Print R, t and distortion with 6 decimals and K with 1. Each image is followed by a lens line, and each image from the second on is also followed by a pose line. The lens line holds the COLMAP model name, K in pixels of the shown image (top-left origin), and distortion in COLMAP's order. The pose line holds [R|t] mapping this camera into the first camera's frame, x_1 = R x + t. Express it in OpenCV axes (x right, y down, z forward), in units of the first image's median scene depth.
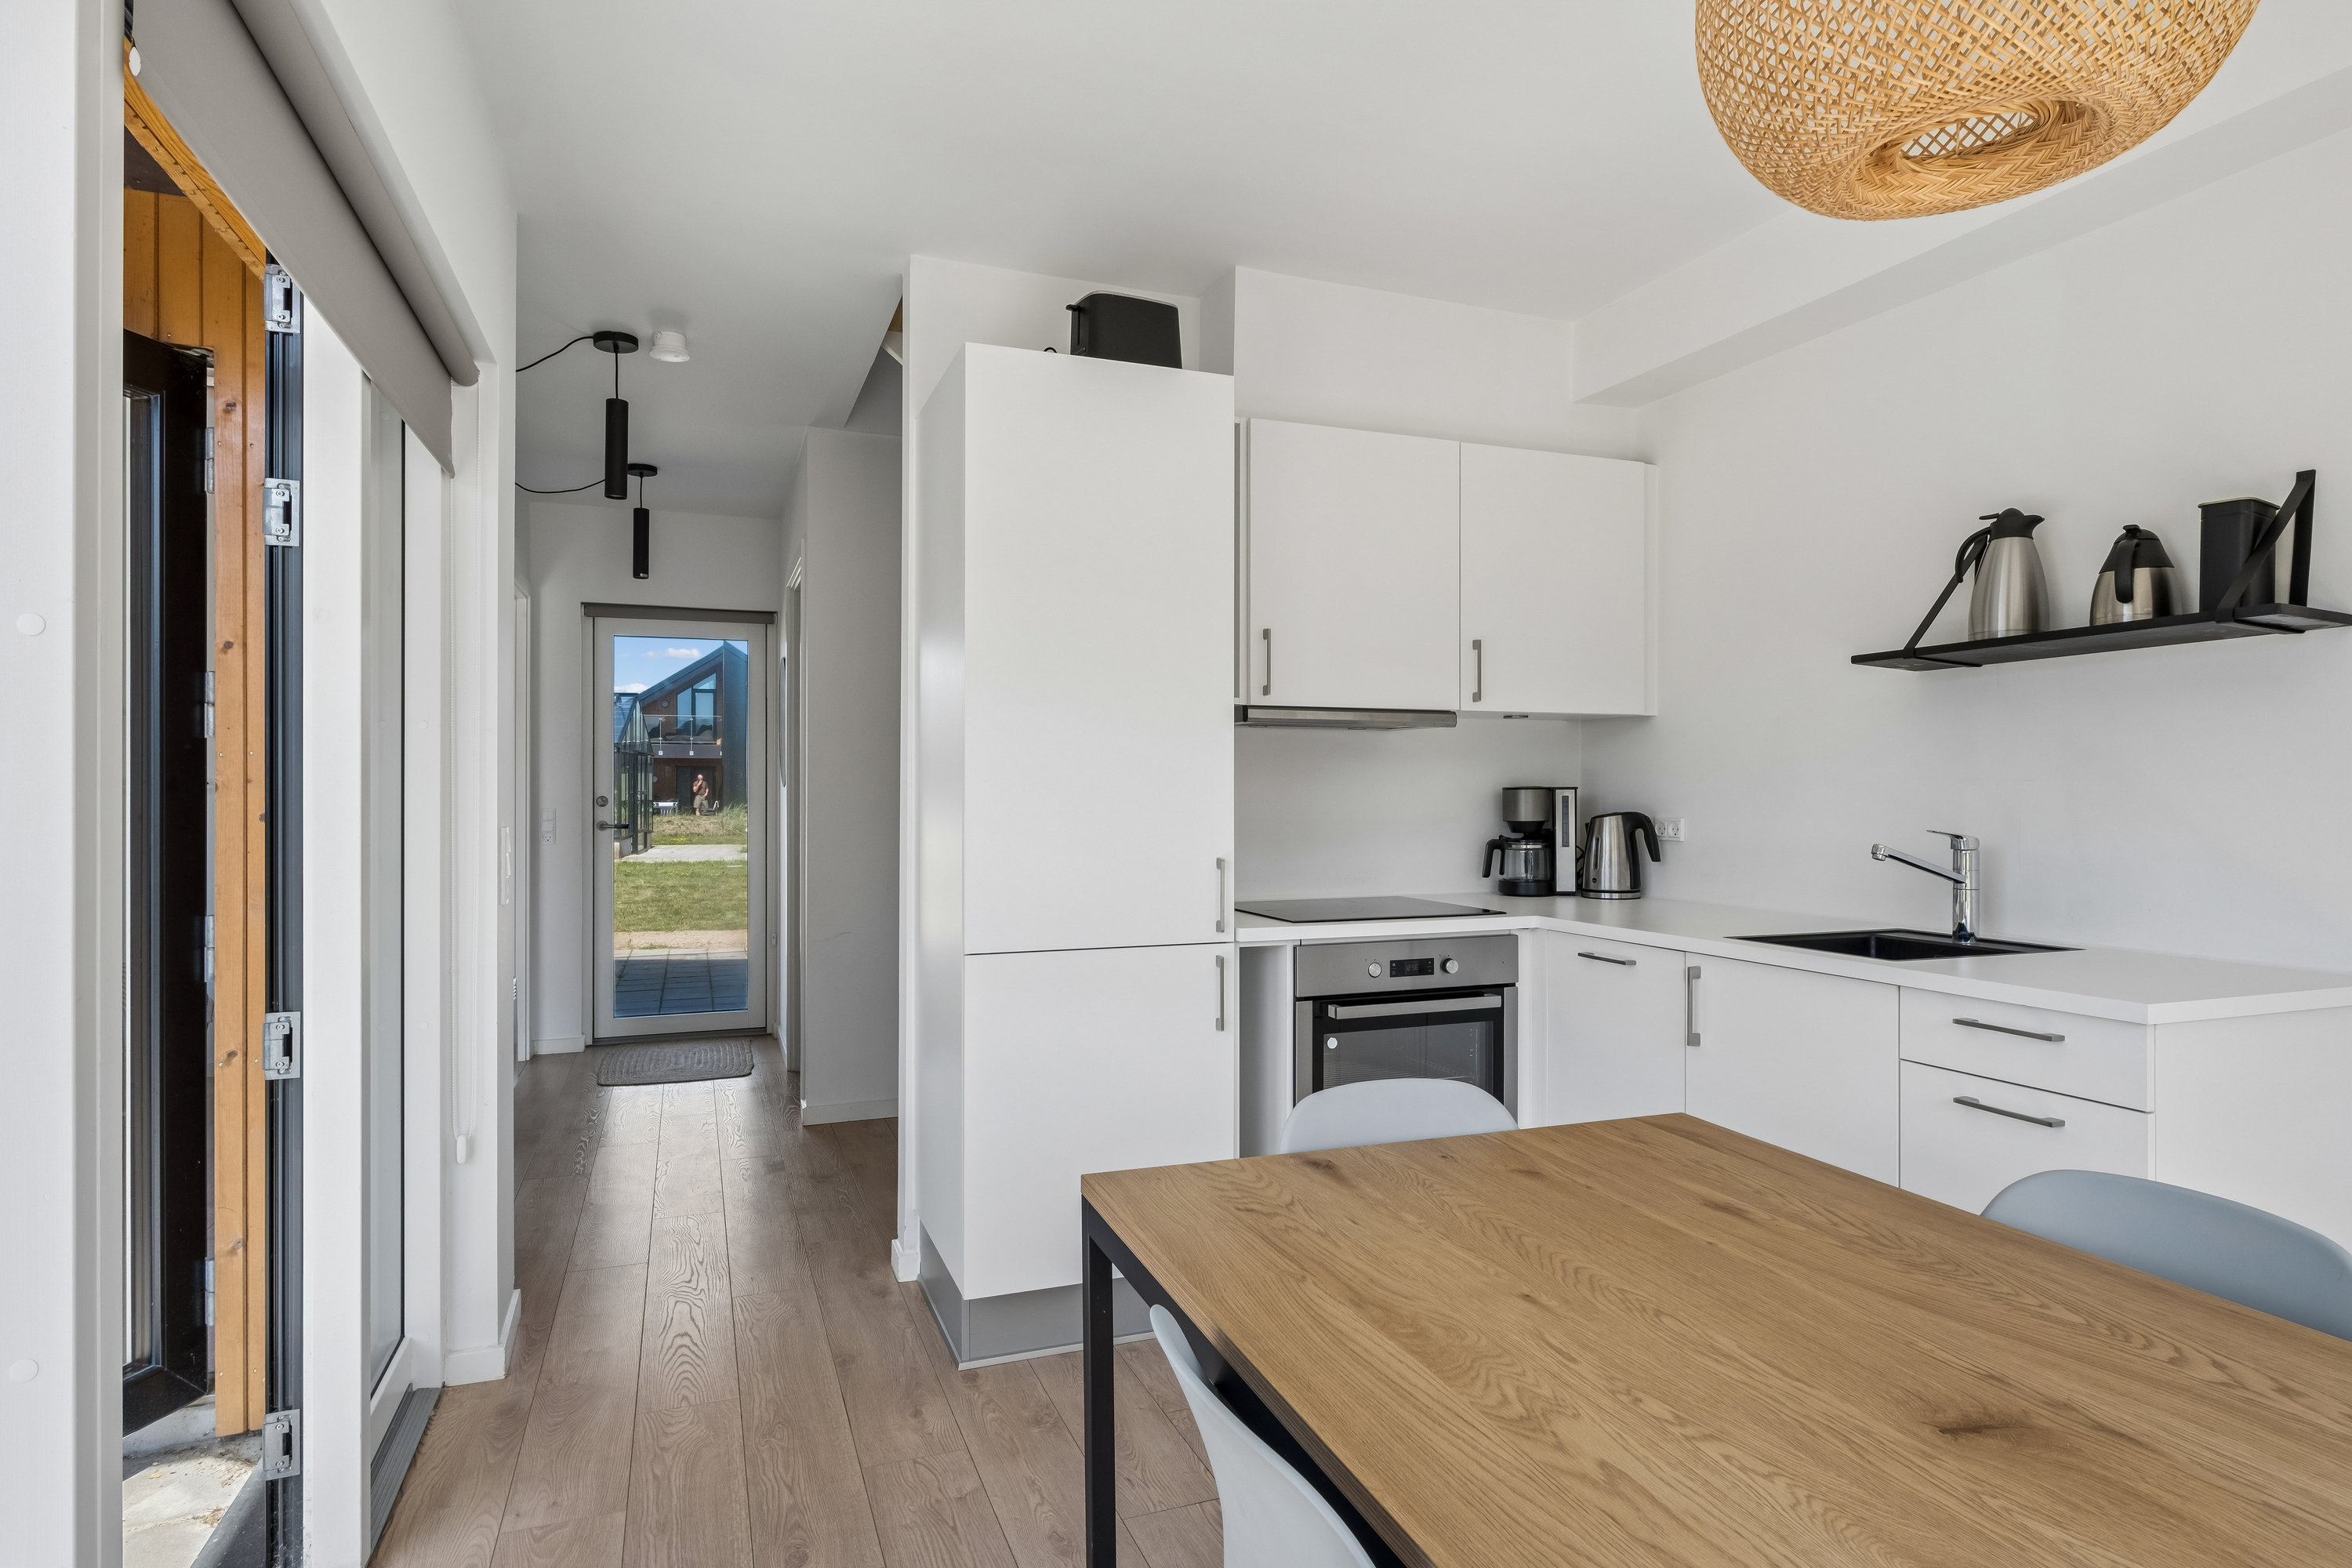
lens RADIAL K [[1276.3, 0, 1174.9], [0, 1276.3, 778.5], [0, 0, 1]] dist [-0.000640, -0.002249]
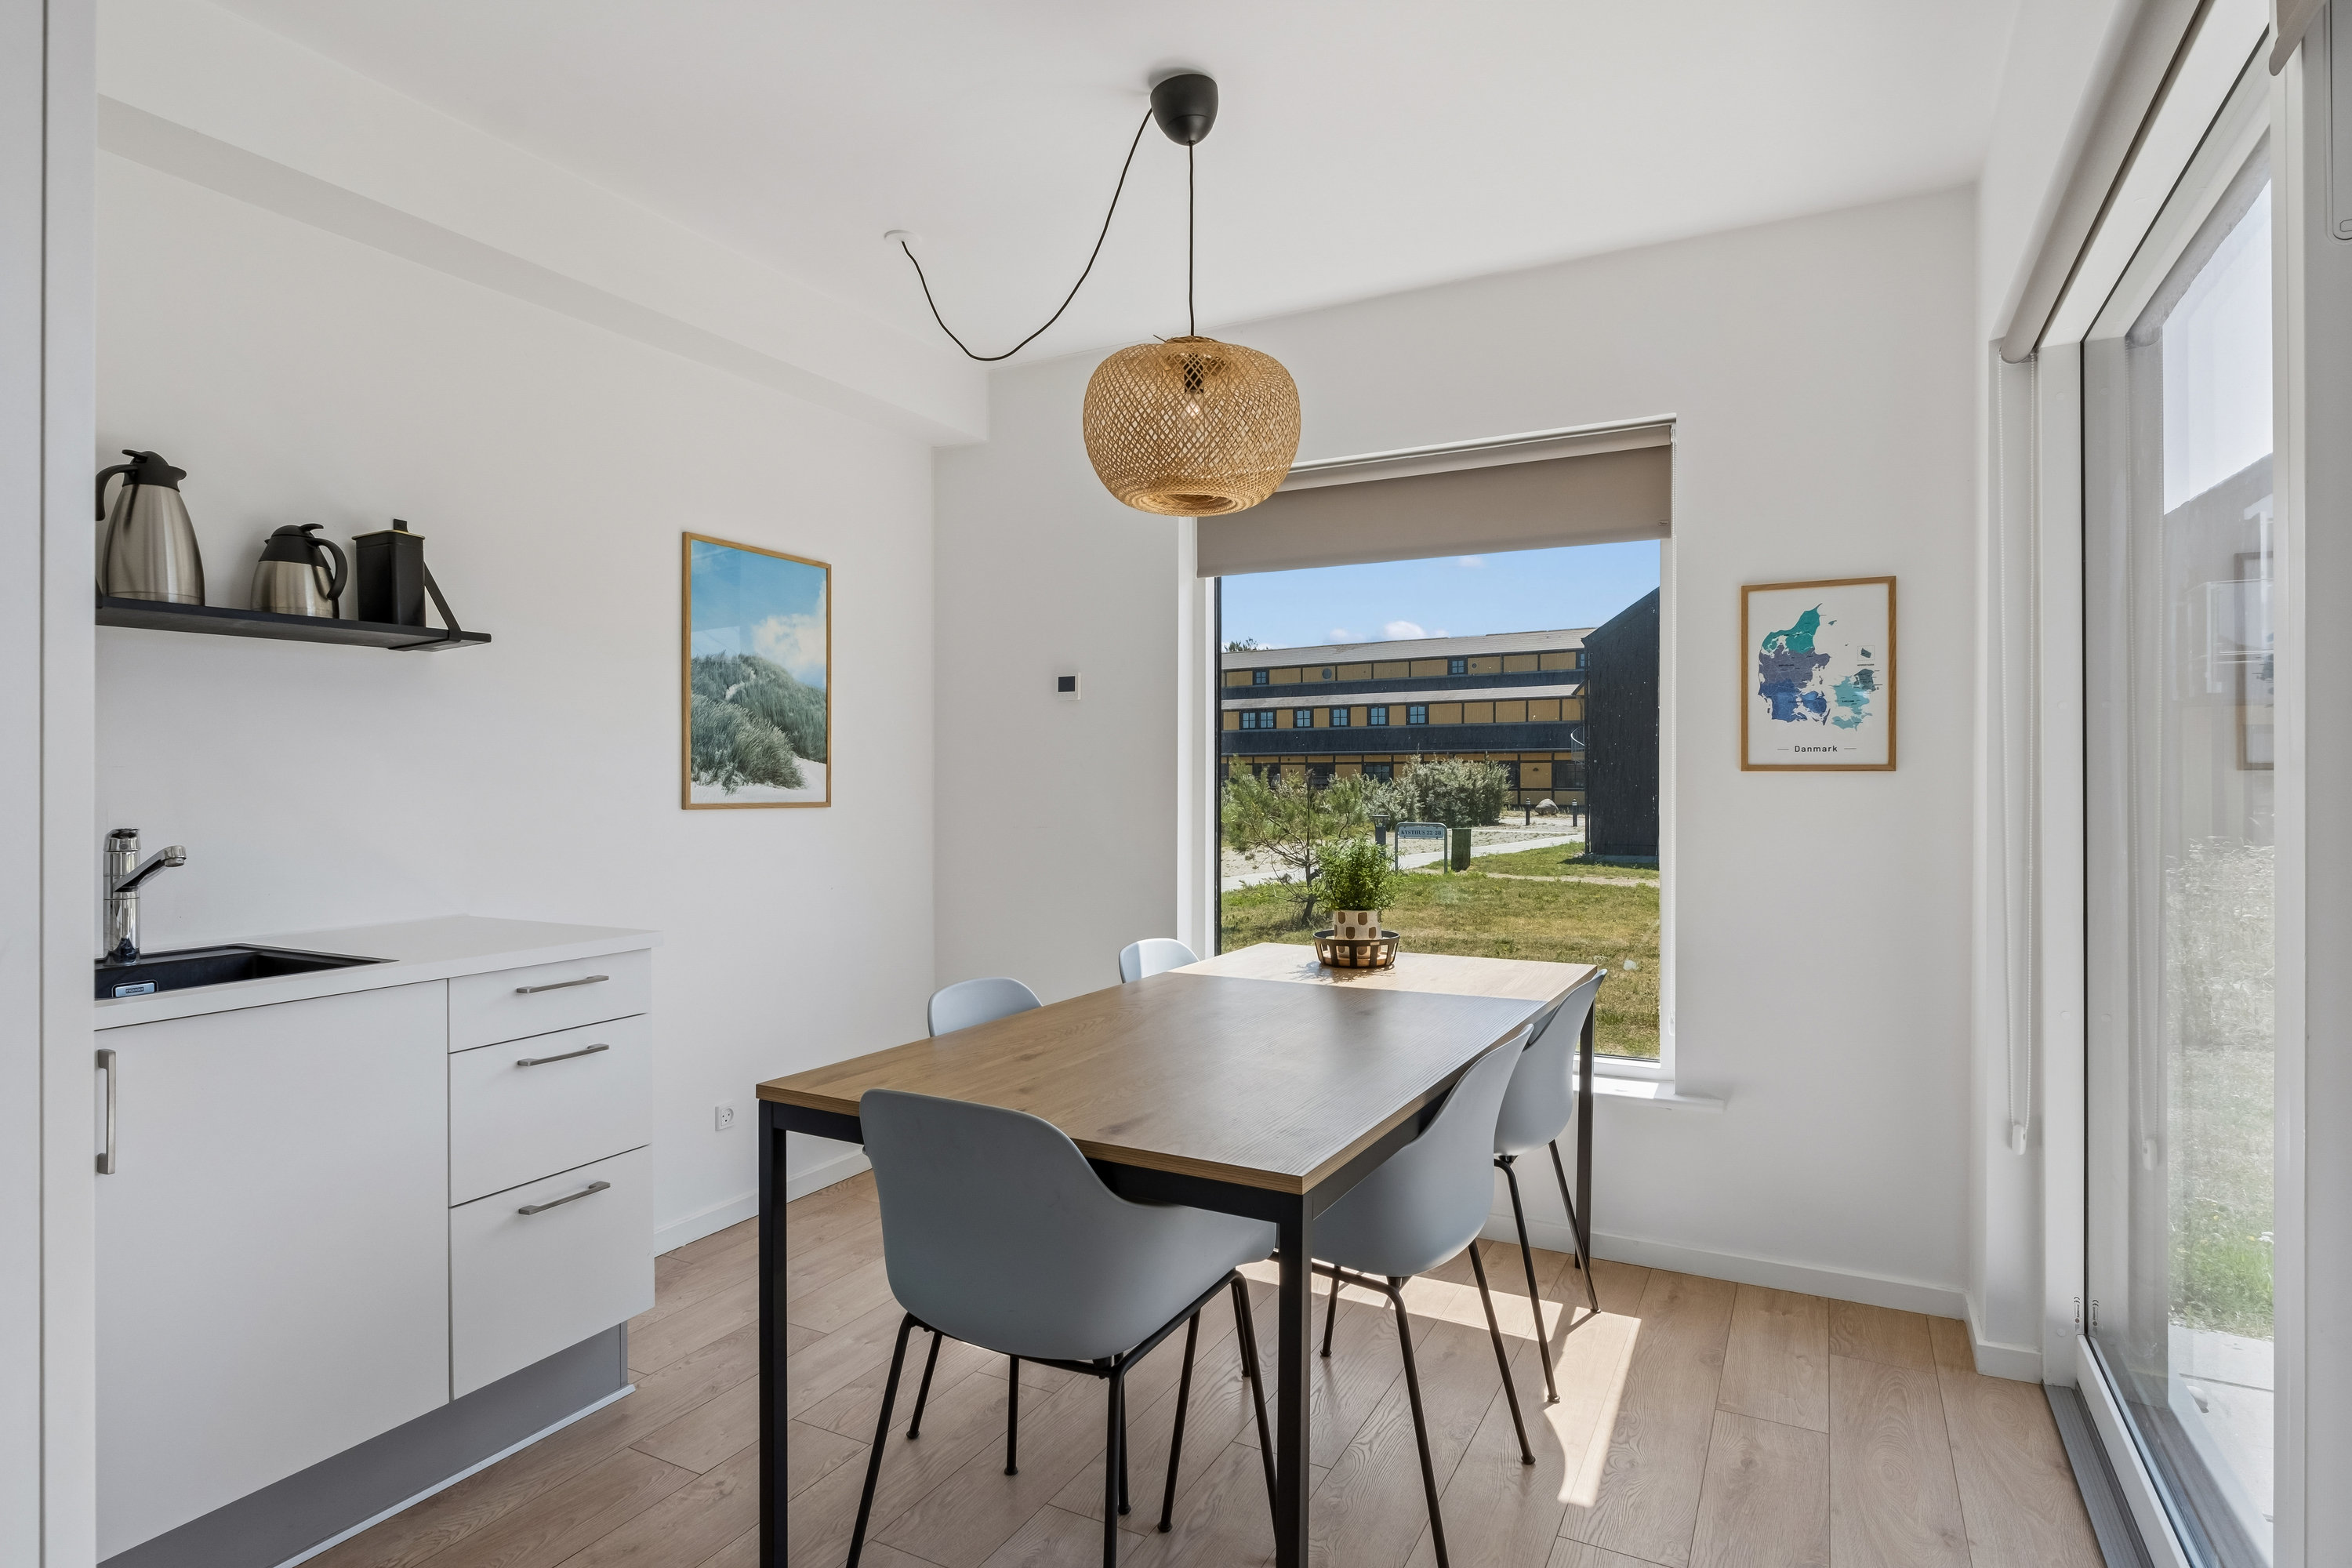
lens RADIAL K [[1222.4, 0, 1181.3], [0, 1222.4, 788.3], [0, 0, 1]] dist [-0.006469, -0.000019]
pose [[-0.661863, -0.008806, 0.749573, -0.755941], [-0.007668, 0.999958, 0.004977, 0.012797], [-0.749586, -0.002454, -0.661903, 1.800477]]
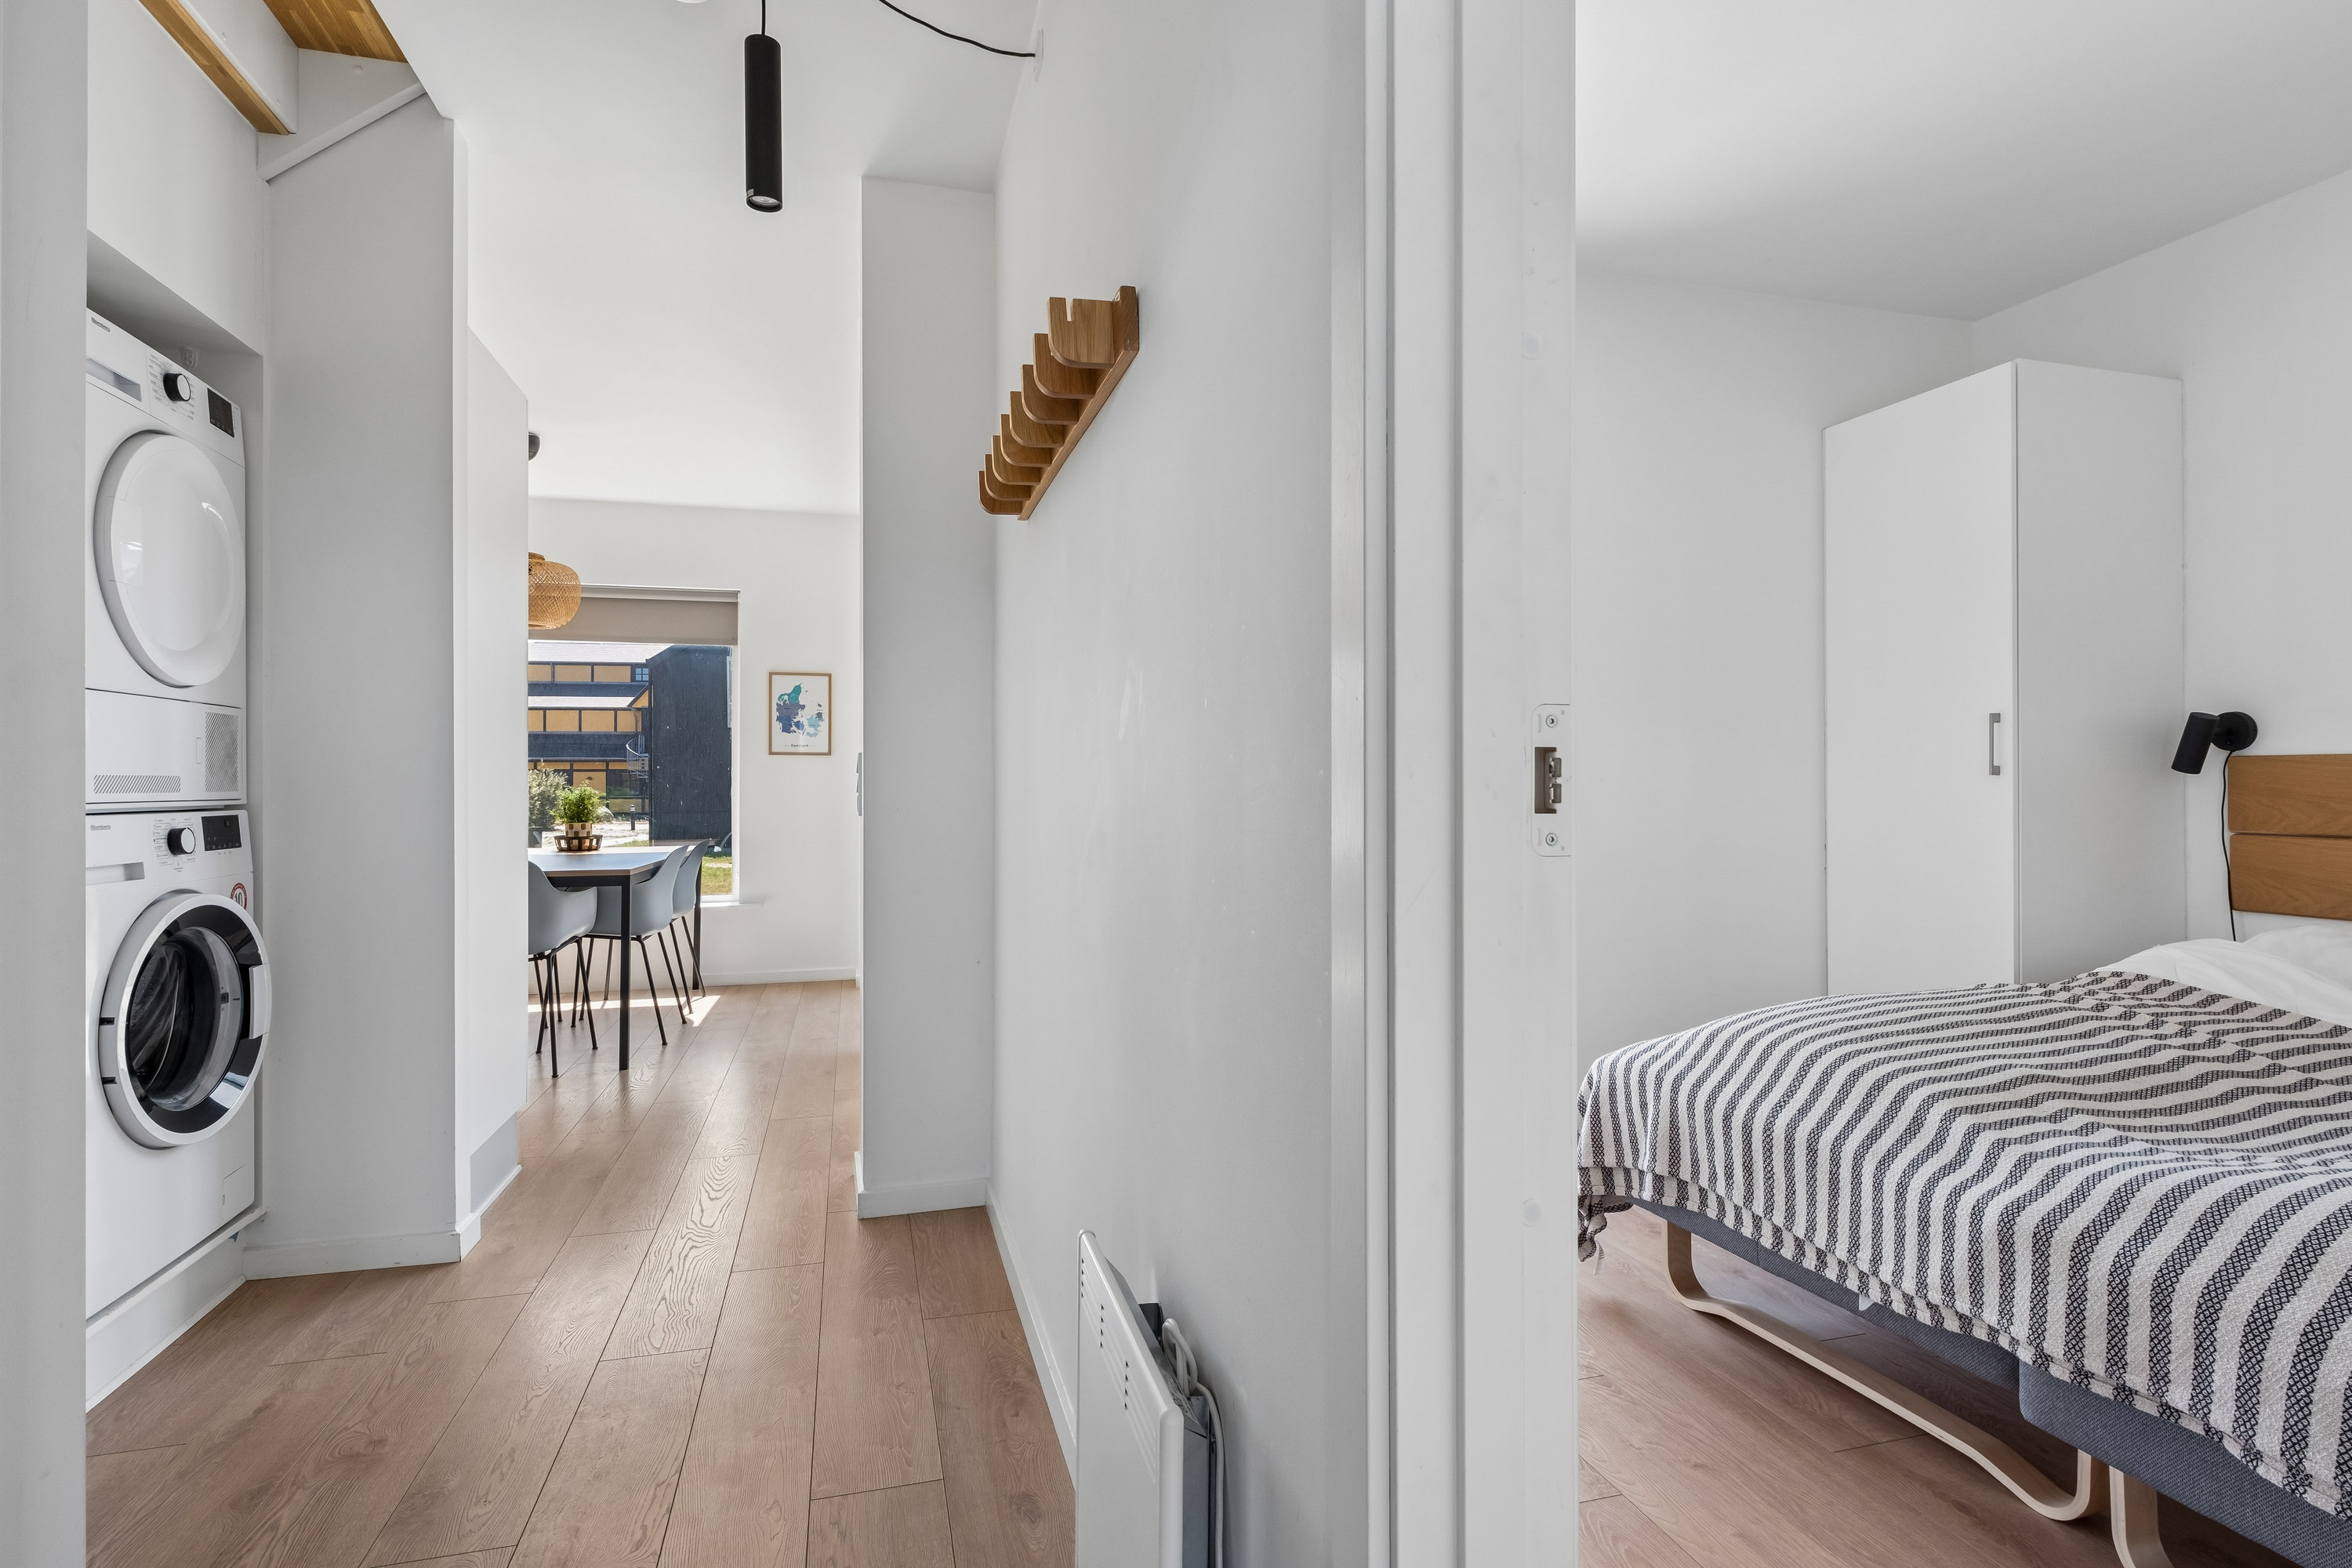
lens RADIAL K [[1180.6, 0, 1180.8], [0, 1180.6, 775.1], [0, 0, 1]] dist [0.000198, 0.000020]
pose [[-0.995571, -0.000978, 0.094004, -1.590833], [-0.002907, 0.999788, -0.020380, 0.122131], [-0.093964, -0.020563, -0.995363, 3.566063]]
